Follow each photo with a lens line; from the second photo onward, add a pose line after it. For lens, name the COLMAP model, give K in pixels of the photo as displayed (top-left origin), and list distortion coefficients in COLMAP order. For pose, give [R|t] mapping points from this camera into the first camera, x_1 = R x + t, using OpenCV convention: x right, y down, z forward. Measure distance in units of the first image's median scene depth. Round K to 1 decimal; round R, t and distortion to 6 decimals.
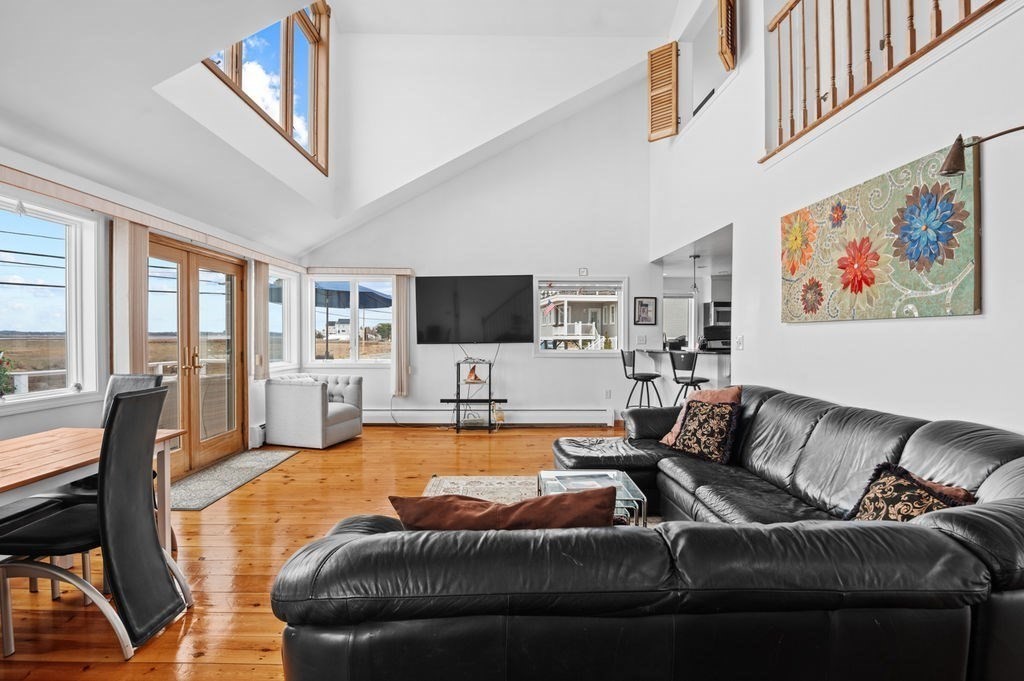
lens RADIAL K [[491.1, 0, 516.5], [0, 491.1, 334.9], [0, 0, 1]] dist [-0.000110, 0.000008]
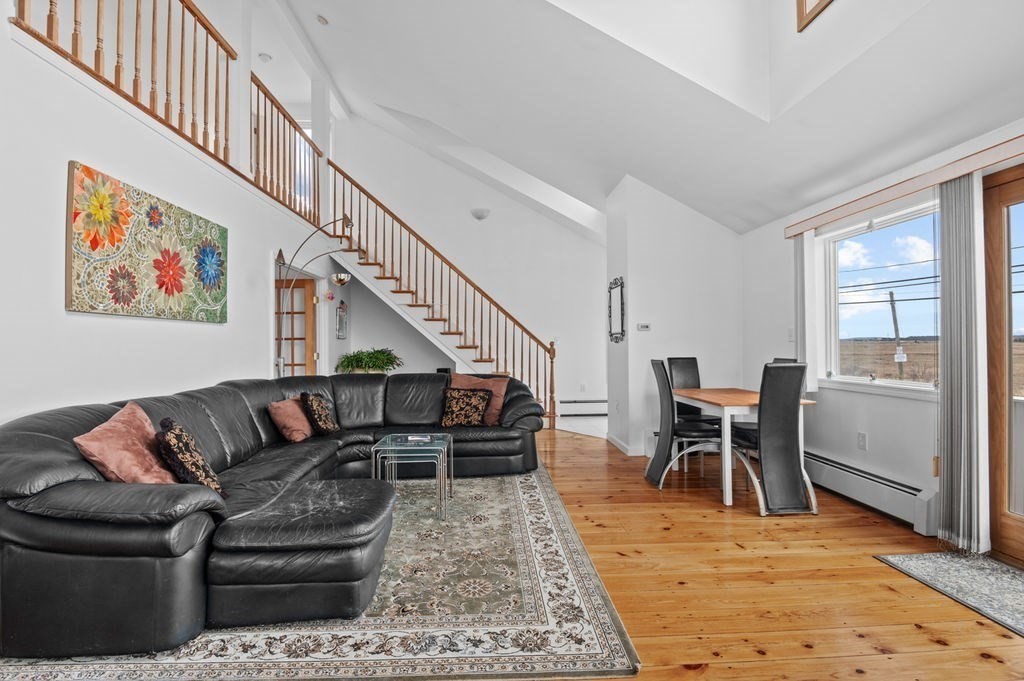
lens RADIAL K [[471.9, 0, 507.8], [0, 471.9, 337.1], [0, 0, 1]] dist [-0.004464, -0.000531]
pose [[-0.999641, 0.002446, -0.026696, -0.069216], [0.002797, 0.999910, -0.013115, 0.026792], [0.026662, -0.013185, -0.999558, 1.933883]]
